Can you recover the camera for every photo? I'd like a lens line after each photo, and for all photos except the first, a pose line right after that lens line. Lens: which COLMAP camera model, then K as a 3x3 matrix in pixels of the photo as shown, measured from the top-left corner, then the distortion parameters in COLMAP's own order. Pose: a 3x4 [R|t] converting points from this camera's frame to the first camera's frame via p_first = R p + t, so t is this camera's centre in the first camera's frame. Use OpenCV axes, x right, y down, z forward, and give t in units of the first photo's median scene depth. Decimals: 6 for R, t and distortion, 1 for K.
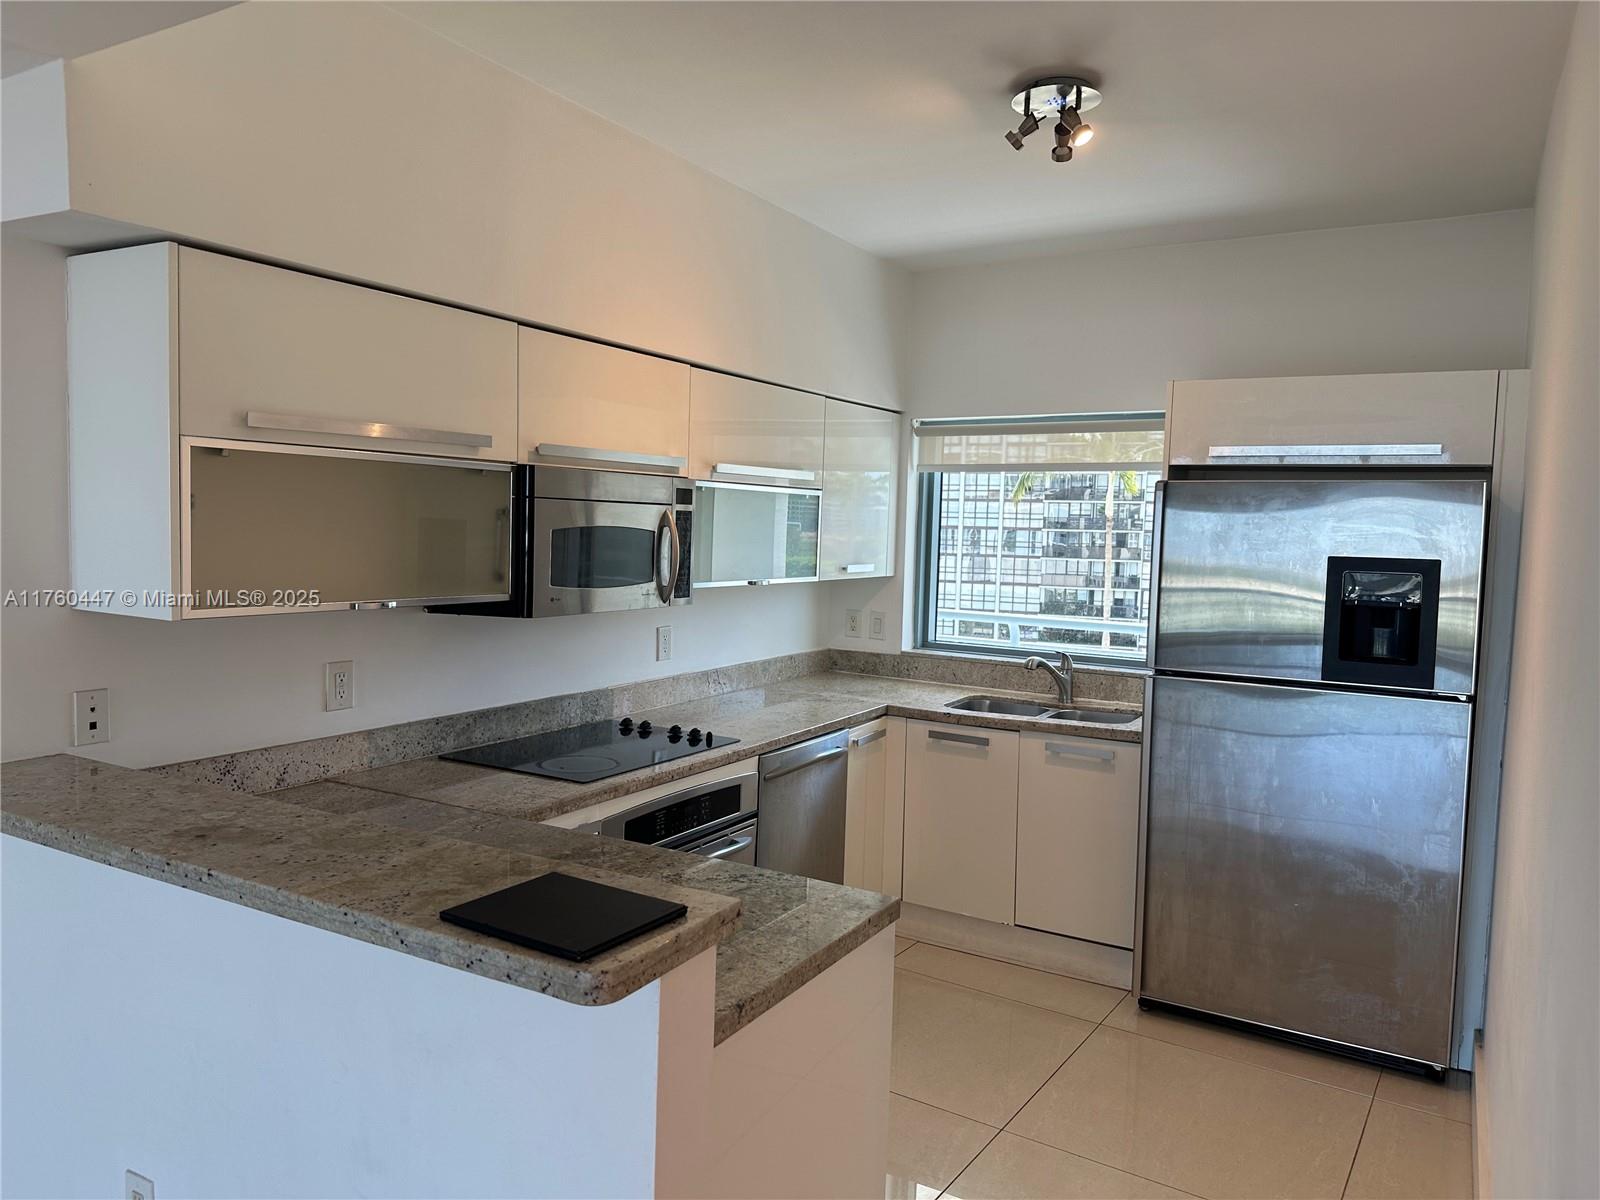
lens RADIAL K [[1108.8, 0, 800.3], [0, 1108.8, 597.6], [0, 0, 1]] dist [0.026133, -0.026703]
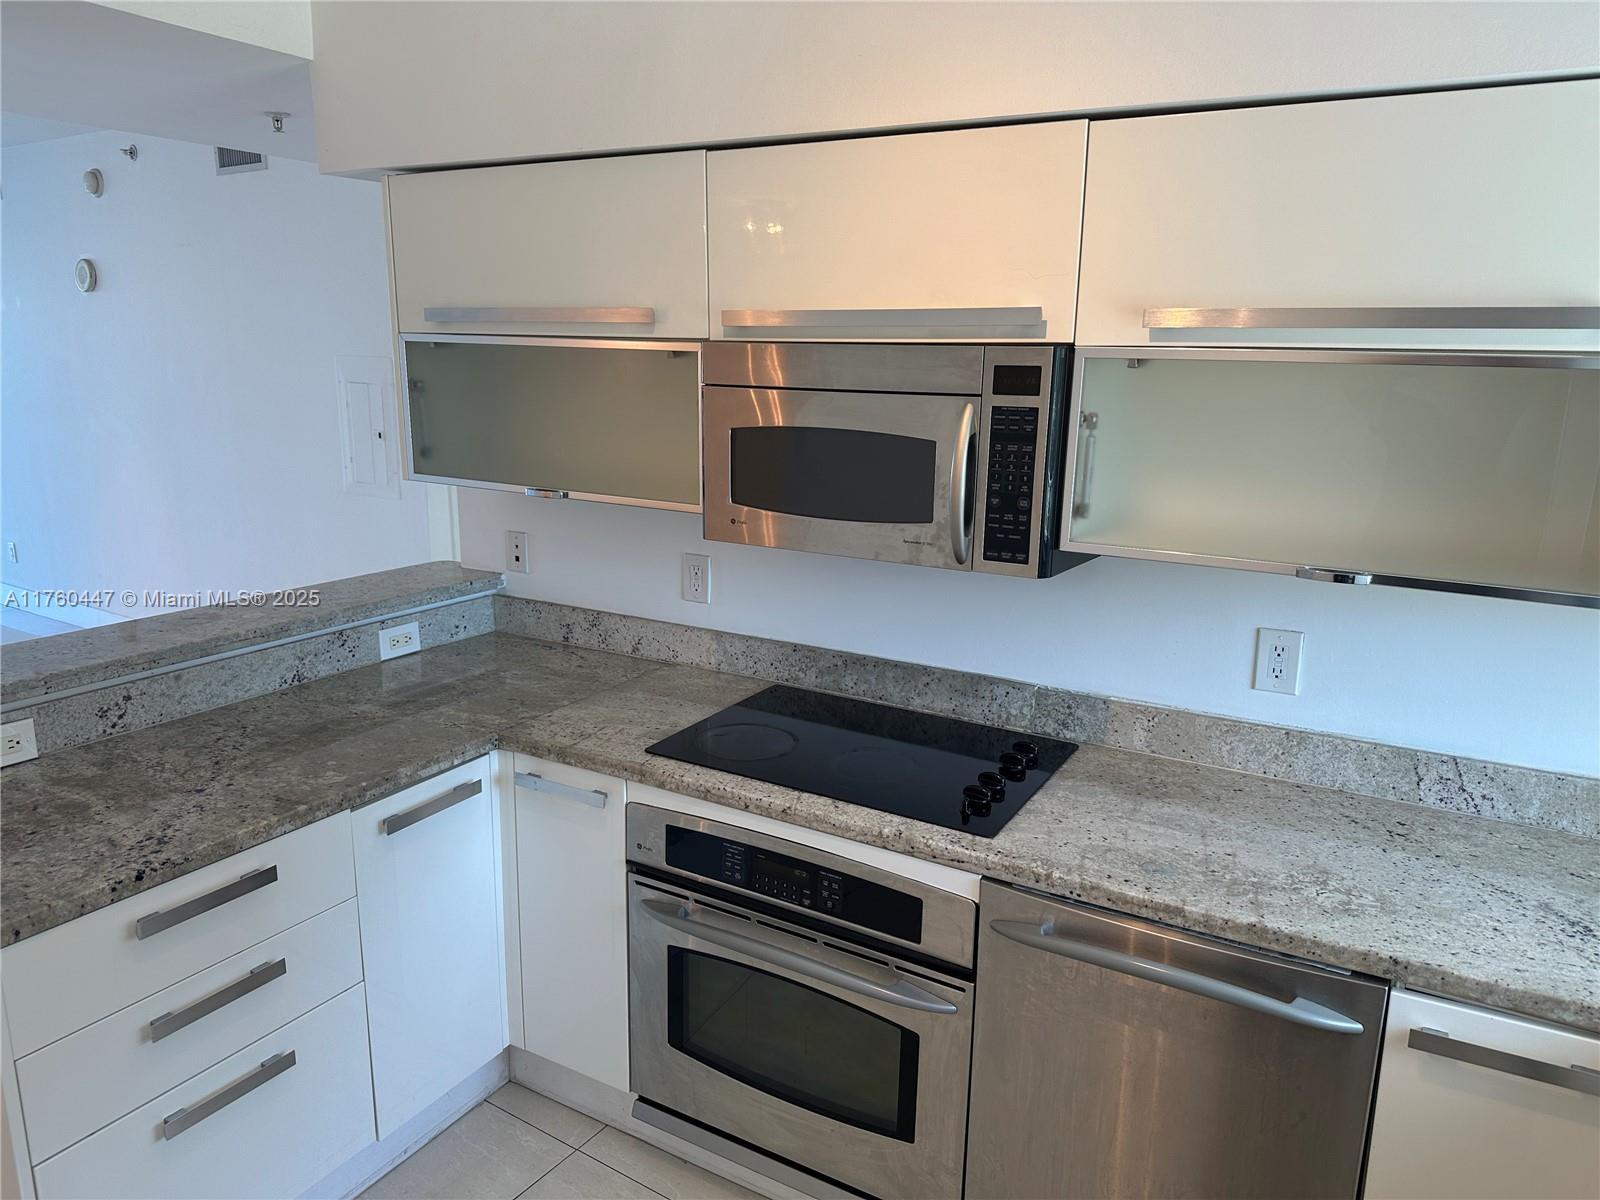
lens RADIAL K [[1108.8, 0, 799.6], [0, 1108.8, 606.7], [0, 0, 1]] dist [0.026133, -0.026703]
pose [[-0.005259, 0.203208, -0.979121, 0.522348], [-0.082159, 0.975737, 0.202947, -0.097135], [0.996605, 0.081511, 0.011564, 1.024495]]
